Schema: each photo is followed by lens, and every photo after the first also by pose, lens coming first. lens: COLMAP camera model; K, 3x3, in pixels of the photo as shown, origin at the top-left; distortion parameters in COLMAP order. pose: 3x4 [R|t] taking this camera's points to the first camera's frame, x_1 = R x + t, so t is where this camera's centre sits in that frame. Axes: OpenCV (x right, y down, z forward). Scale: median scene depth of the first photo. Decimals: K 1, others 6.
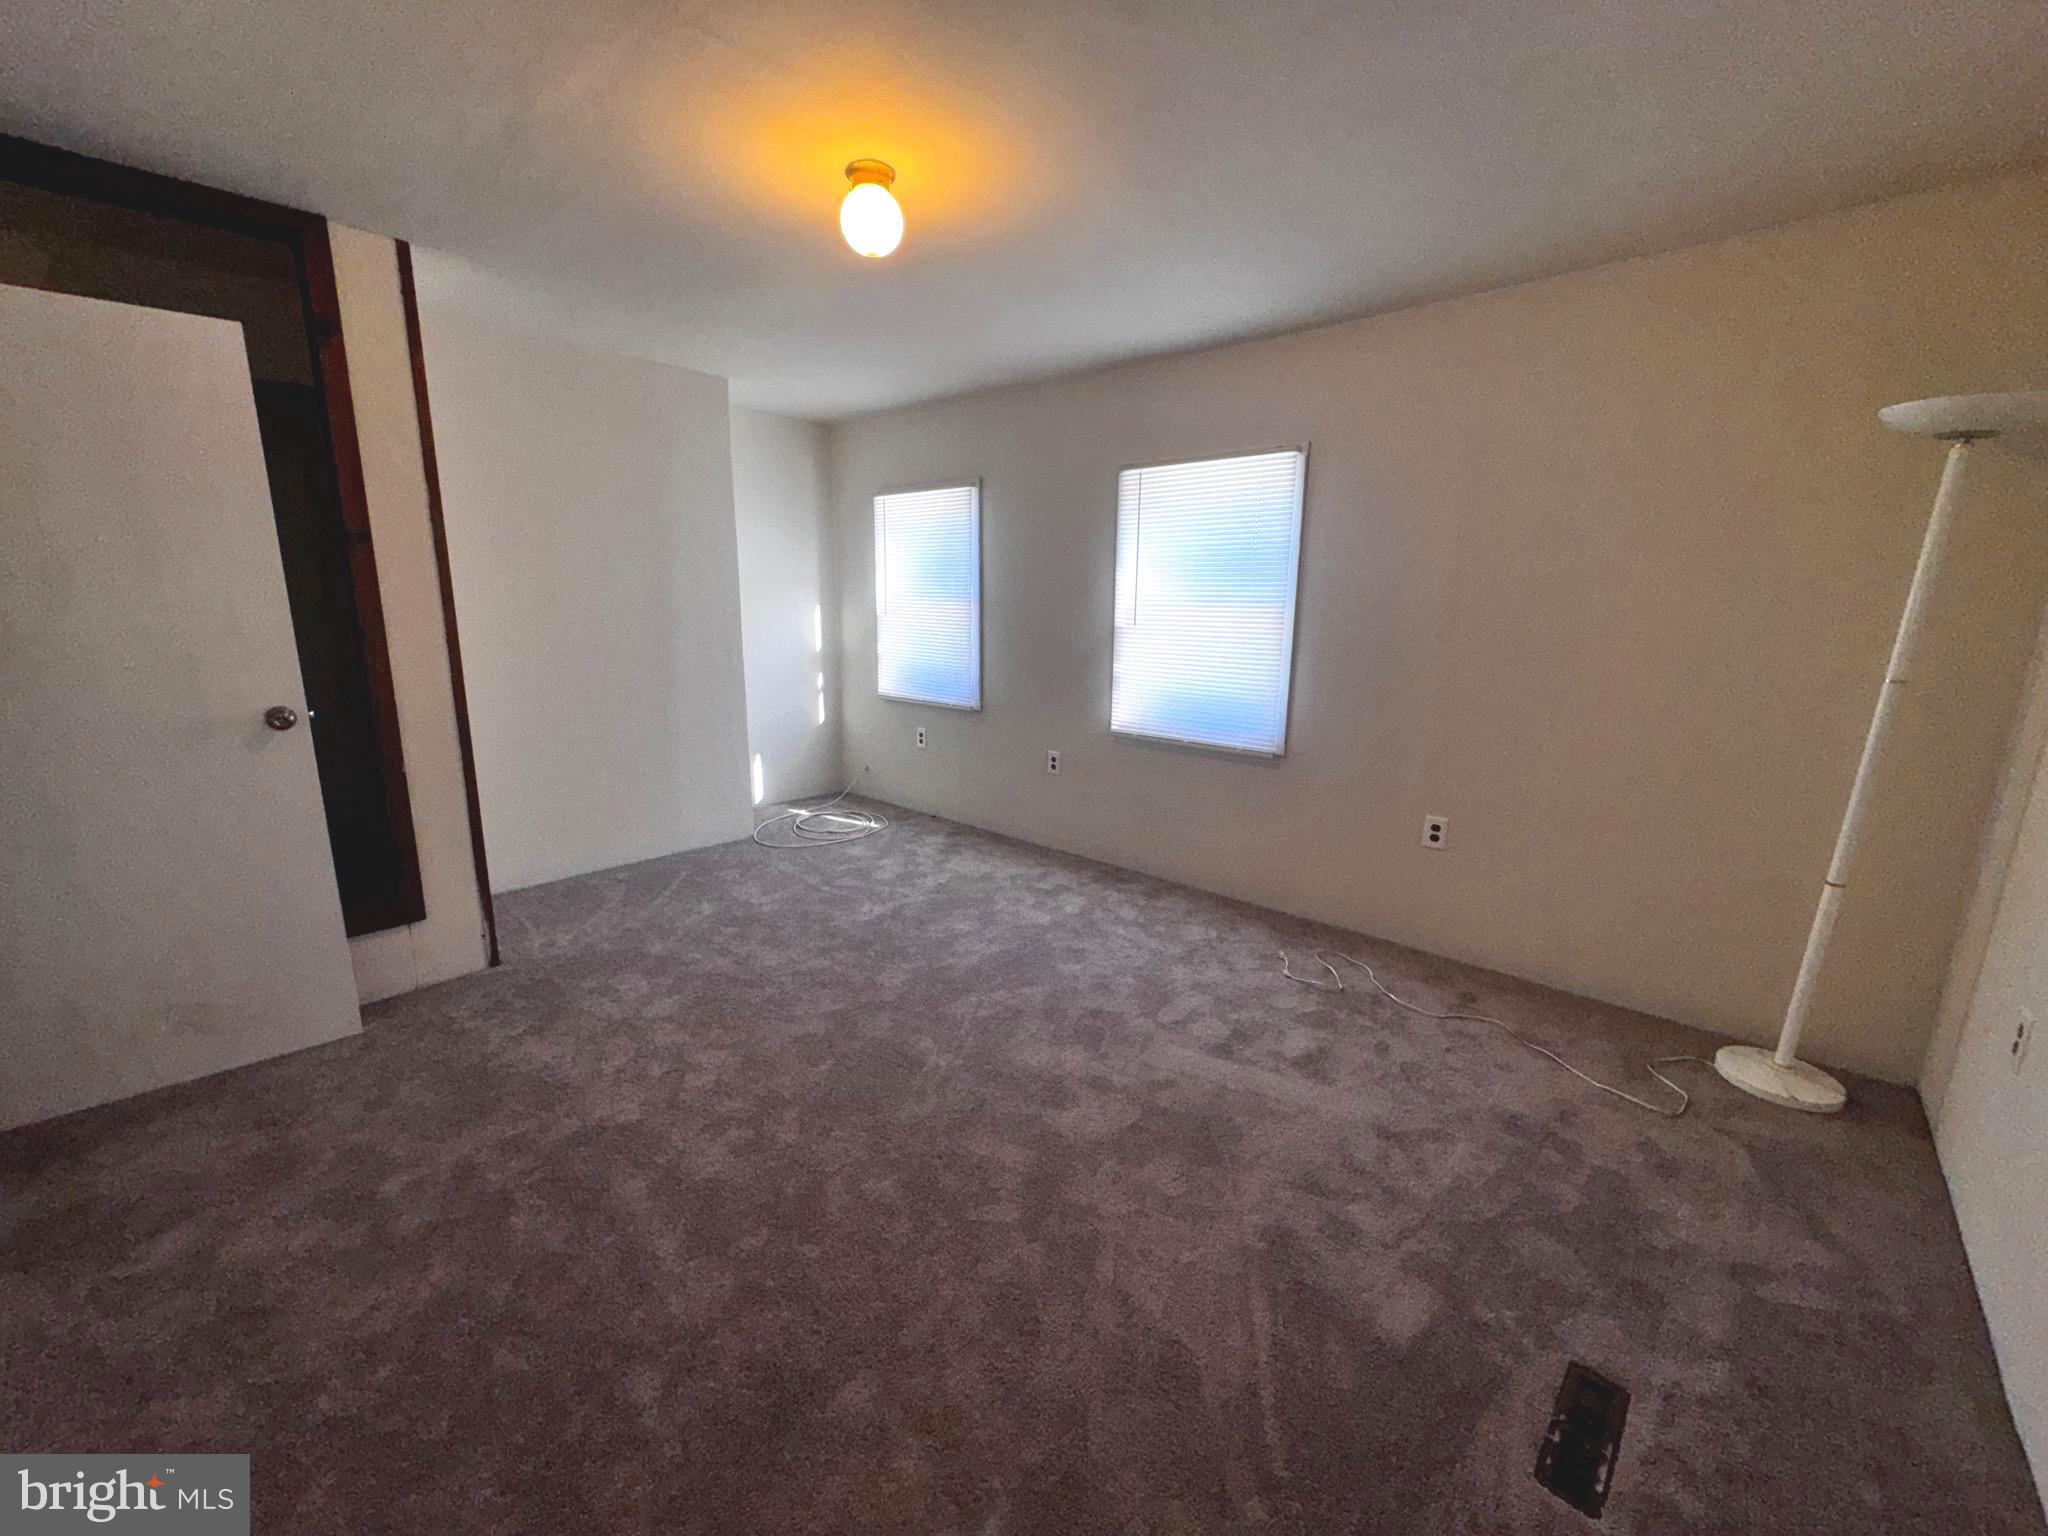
lens RADIAL K [[811.9, 0, 1020.9], [0, 811.9, 763.4], [0, 0, 1]] dist [-0.005612, 0.000224]
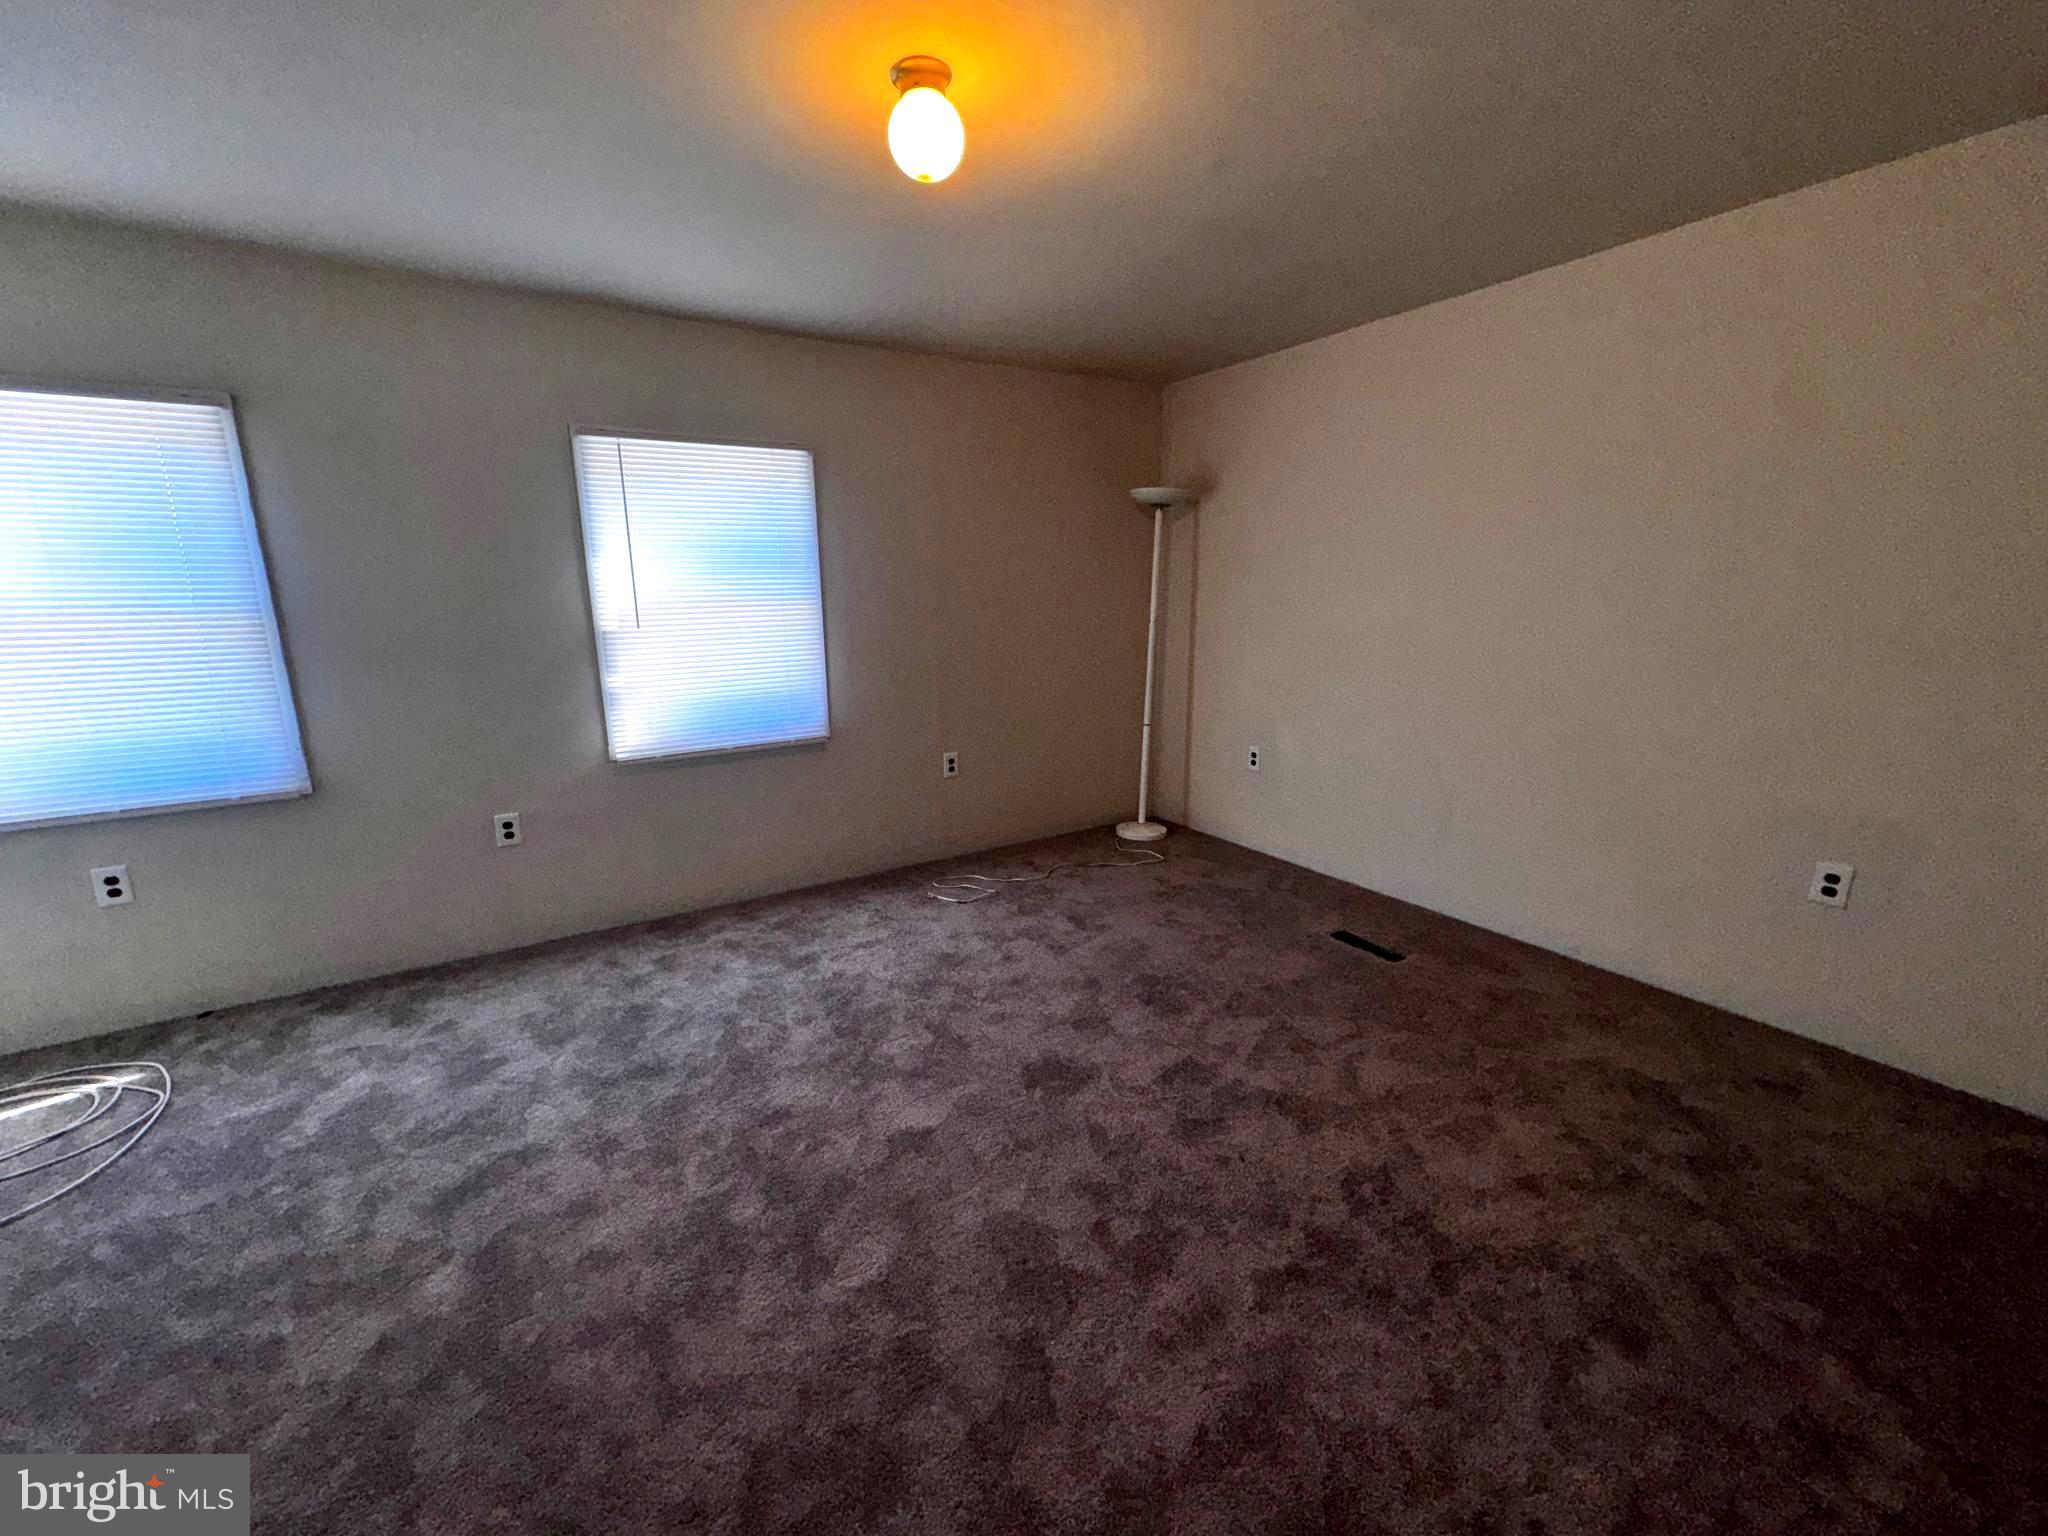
lens RADIAL K [[811.9, 0, 1020.9], [0, 811.9, 763.4], [0, 0, 1]] dist [-0.005612, 0.000224]
pose [[0.271982, -0.230506, 0.934287, -0.553220], [0.203425, 0.962719, 0.178300, -0.104208], [-0.940555, 0.141563, 0.308733, 0.392345]]
